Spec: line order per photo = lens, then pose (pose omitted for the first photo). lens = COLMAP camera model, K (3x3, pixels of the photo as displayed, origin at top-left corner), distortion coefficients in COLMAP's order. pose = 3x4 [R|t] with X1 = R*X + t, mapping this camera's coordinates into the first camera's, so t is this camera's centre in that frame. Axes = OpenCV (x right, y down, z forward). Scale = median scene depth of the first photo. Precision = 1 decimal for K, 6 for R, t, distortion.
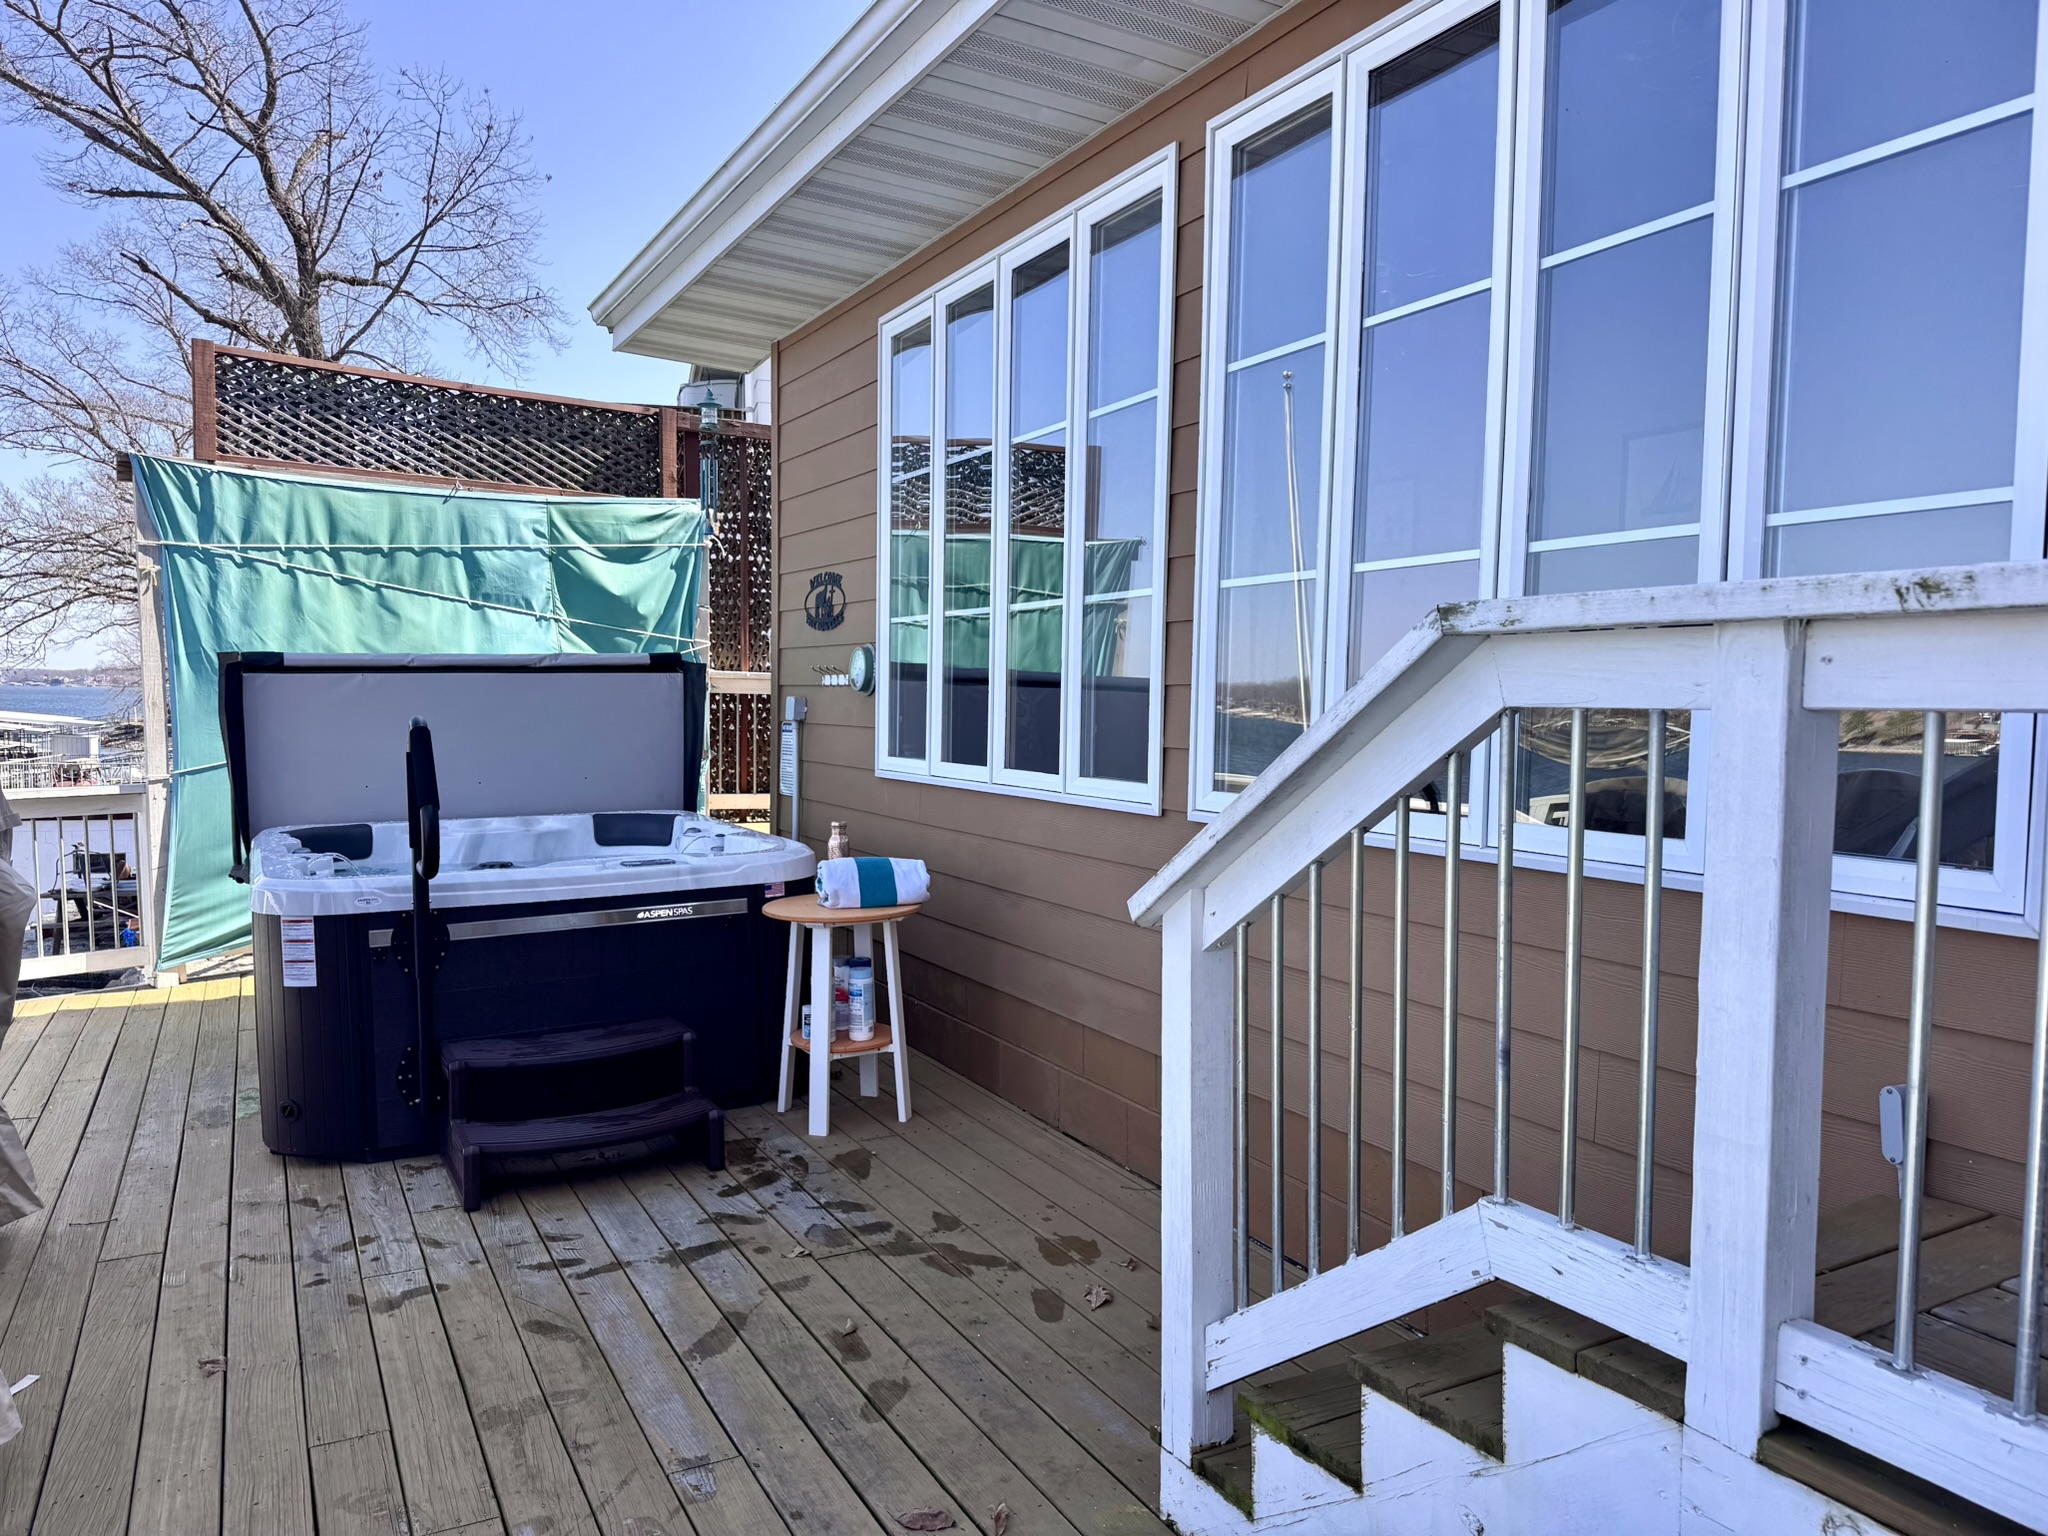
lens RADIAL K [[1495.6, 0, 1024.0], [0, 1495.6, 768.0], [0, 0, 1]] dist [0.016621, -0.032671]
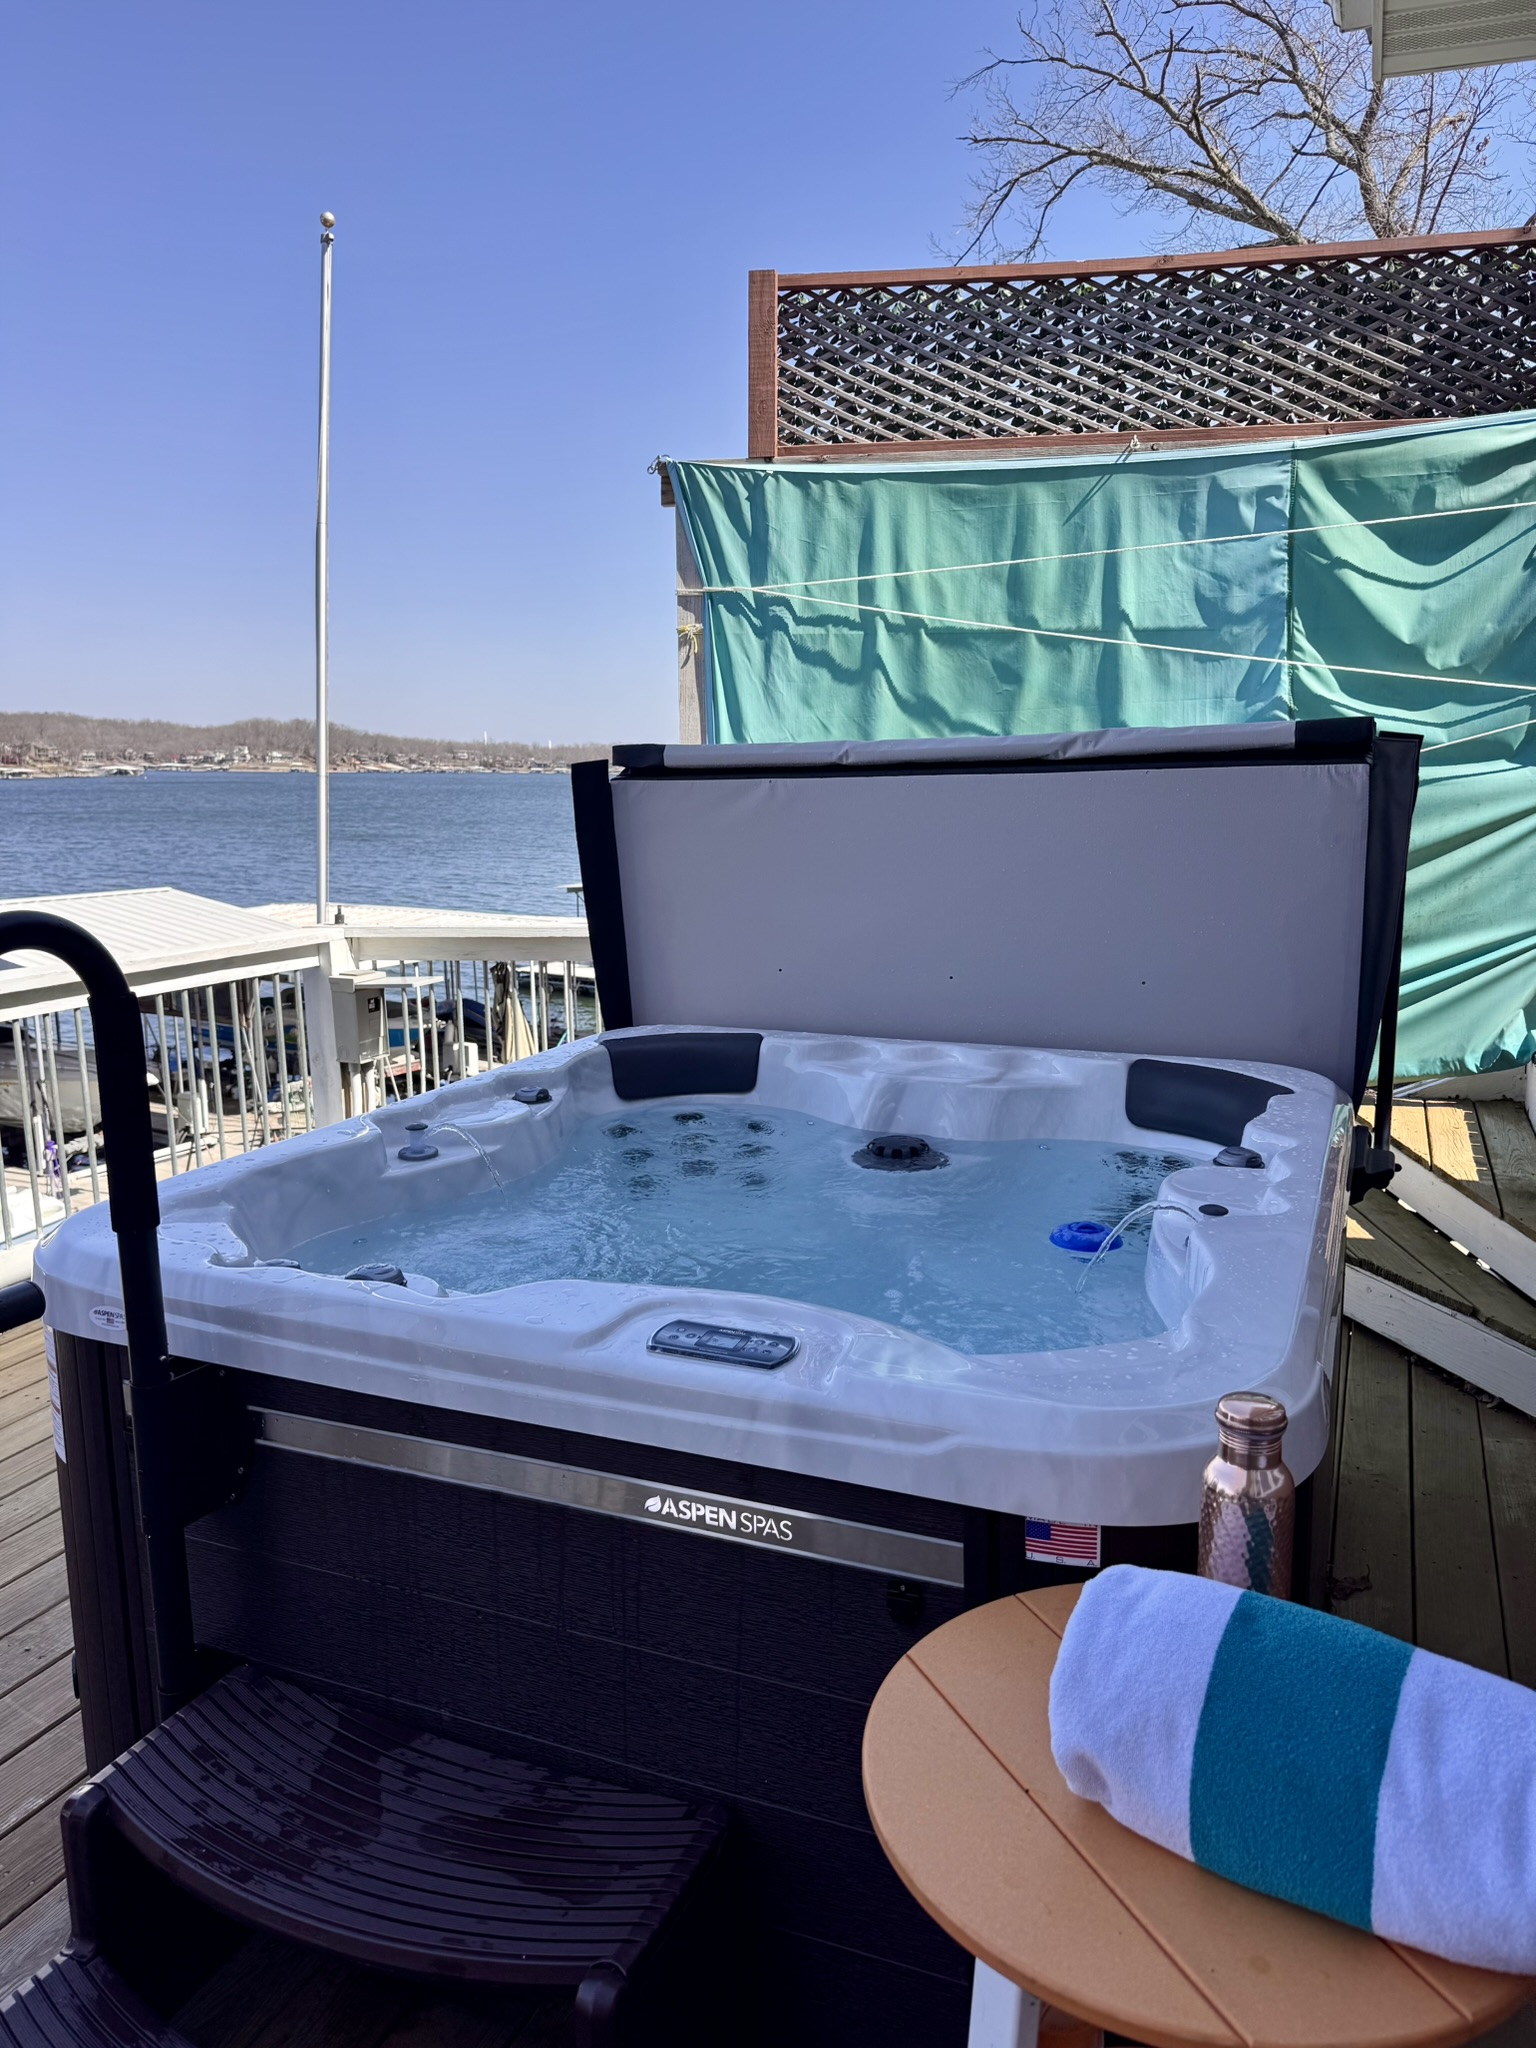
lens RADIAL K [[1495.6, 0, 768.0], [0, 1495.6, 1024.0], [0, 0, 1]] dist [0.016621, -0.032671]
pose [[0.629762, 0.116026, -0.768074, 0.004075], [-0.033546, 0.991922, 0.122336, -0.032409], [0.776063, -0.051277, 0.628567, 0.519990]]
